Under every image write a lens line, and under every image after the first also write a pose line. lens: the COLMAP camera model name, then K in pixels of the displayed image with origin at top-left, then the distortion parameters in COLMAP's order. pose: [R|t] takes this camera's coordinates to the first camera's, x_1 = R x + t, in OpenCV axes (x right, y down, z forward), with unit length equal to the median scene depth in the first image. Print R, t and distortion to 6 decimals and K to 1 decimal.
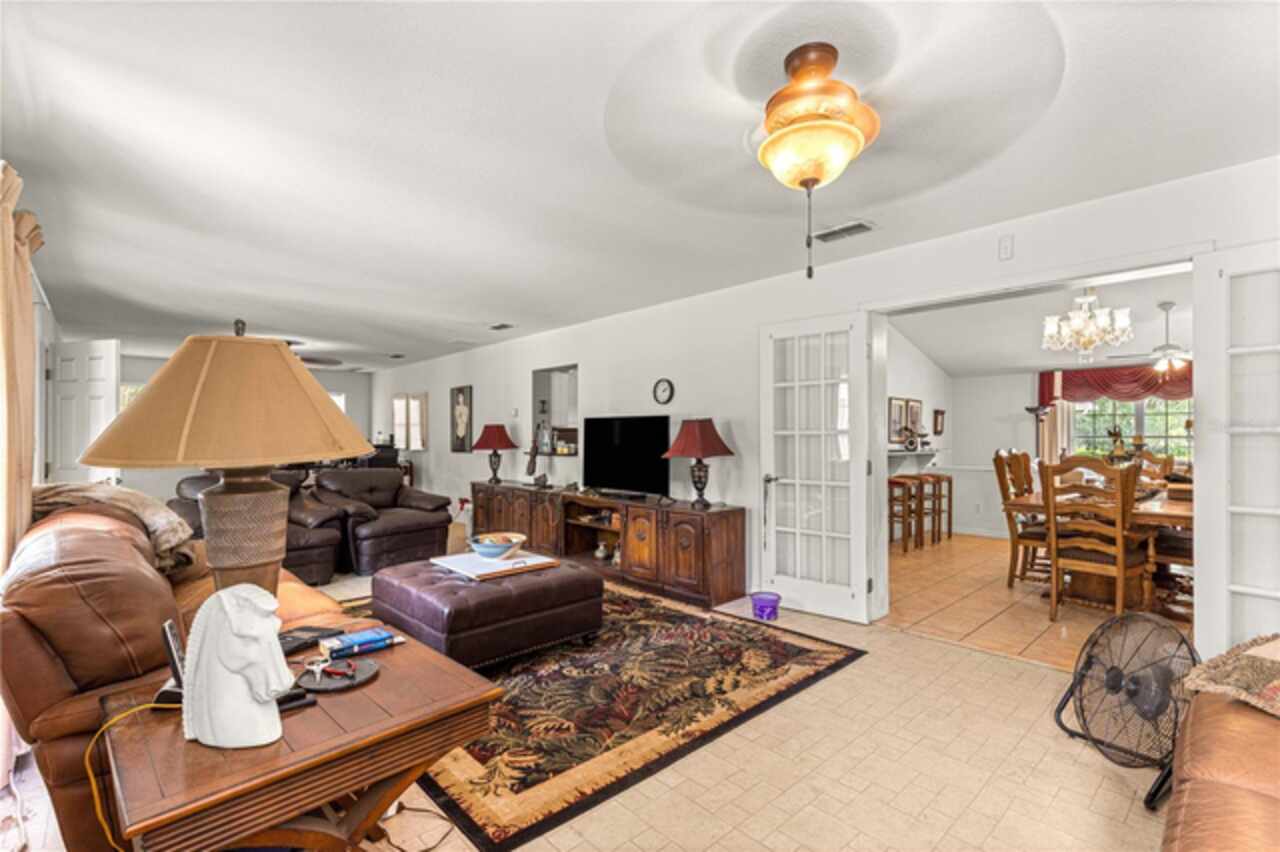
lens RADIAL K [[572.2, 0, 647.6], [0, 572.2, 436.3], [0, 0, 1]] dist [0.006875, -0.001374]
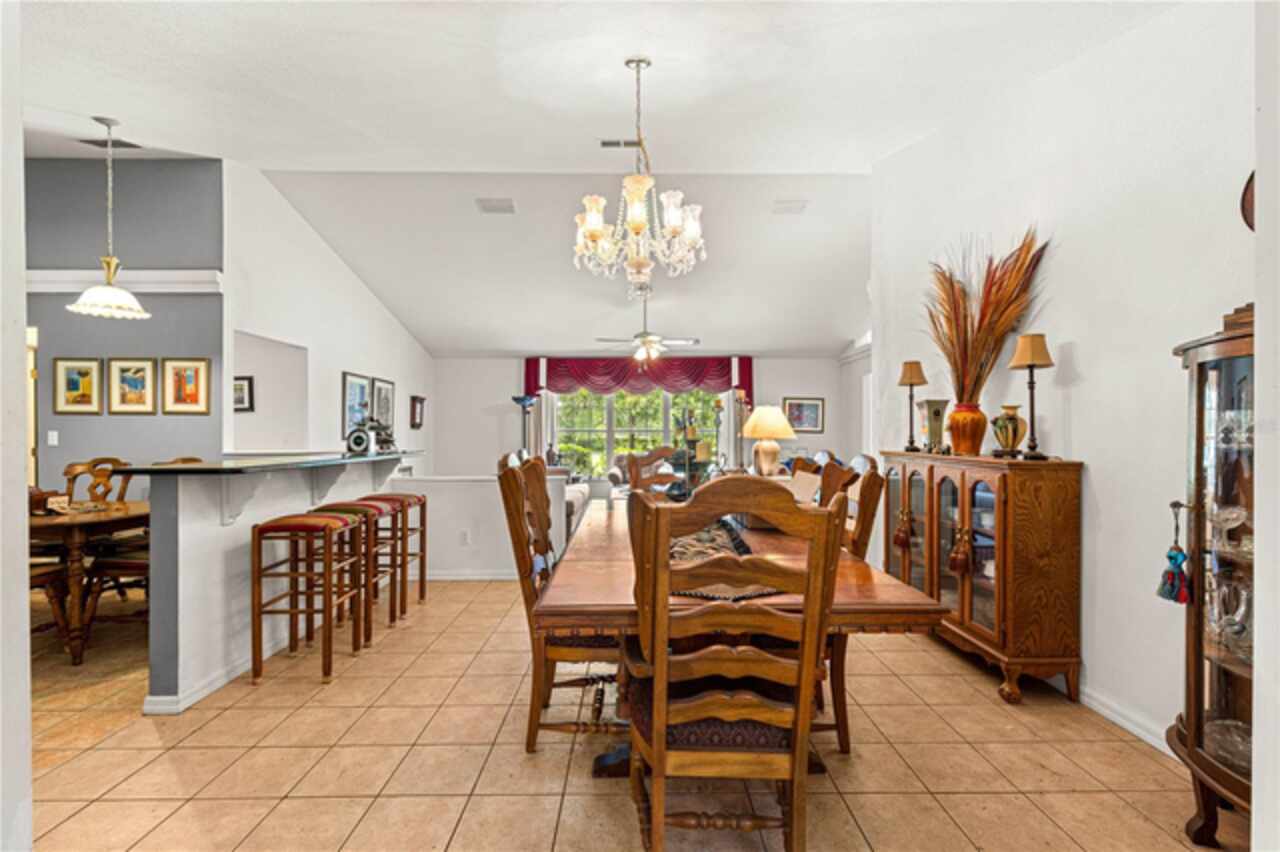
lens RADIAL K [[572.2, 0, 638.5], [0, 572.2, 431.3], [0, 0, 1]] dist [0.006875, -0.001374]
pose [[0.680140, -0.000622, 0.733082, 0.166100], [0.001118, 0.999999, -0.000189, 0.002037], [-0.733081, 0.000948, 0.680140, 0.293083]]
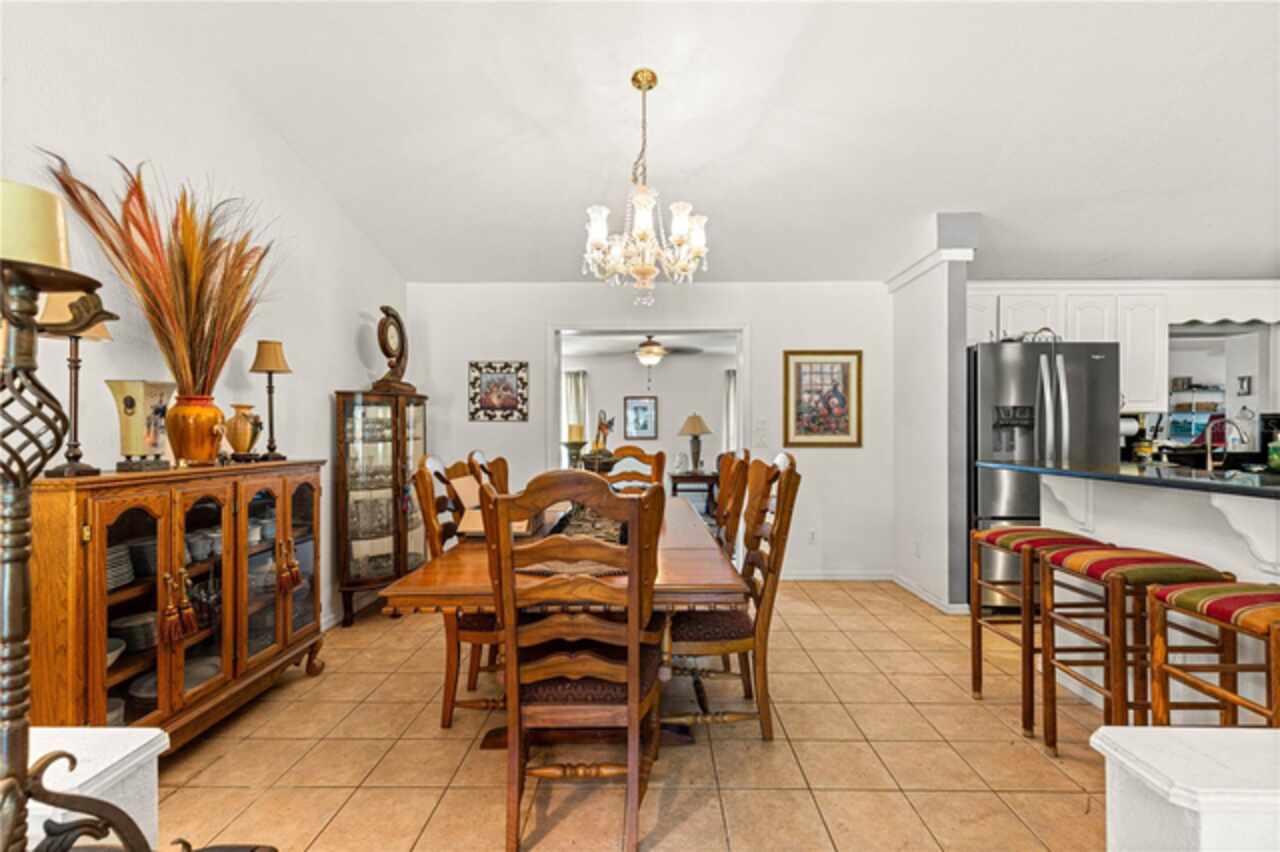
lens RADIAL K [[572.2, 0, 643.6], [0, 572.2, 431.9], [0, 0, 1]] dist [0.006875, -0.001374]
pose [[-0.695433, 0.002094, -0.718588, 0.568364], [0.002328, 0.999997, 0.000662, 0.002167], [0.718587, -0.001212, -0.695436, 0.673043]]
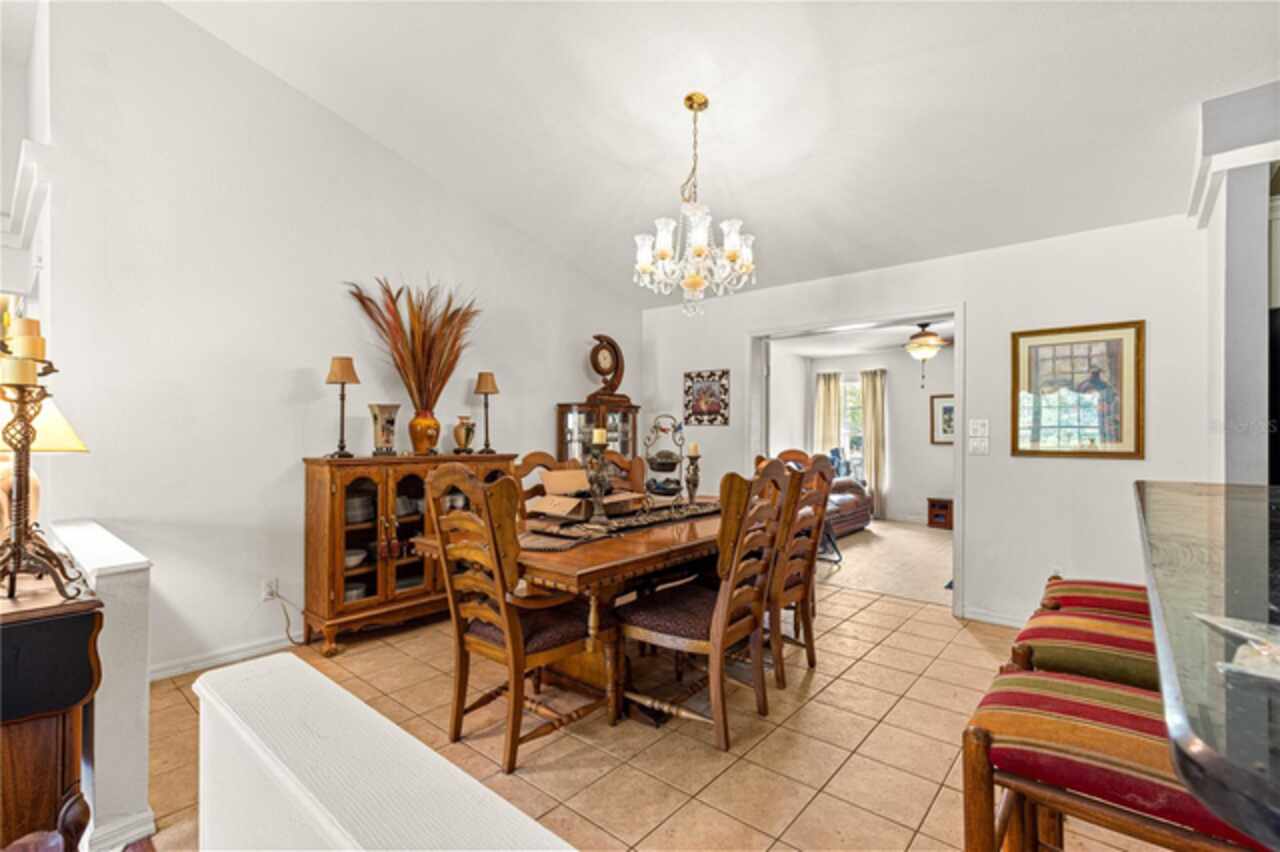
lens RADIAL K [[572.2, 0, 637.9], [0, 572.2, 432.6], [0, 0, 1]] dist [0.006875, -0.001374]
pose [[-0.994158, -0.002018, -0.107912, 0.425650], [-0.001754, 0.999995, -0.002534, 0.001521], [0.107916, -0.002330, -0.994157, 0.770492]]
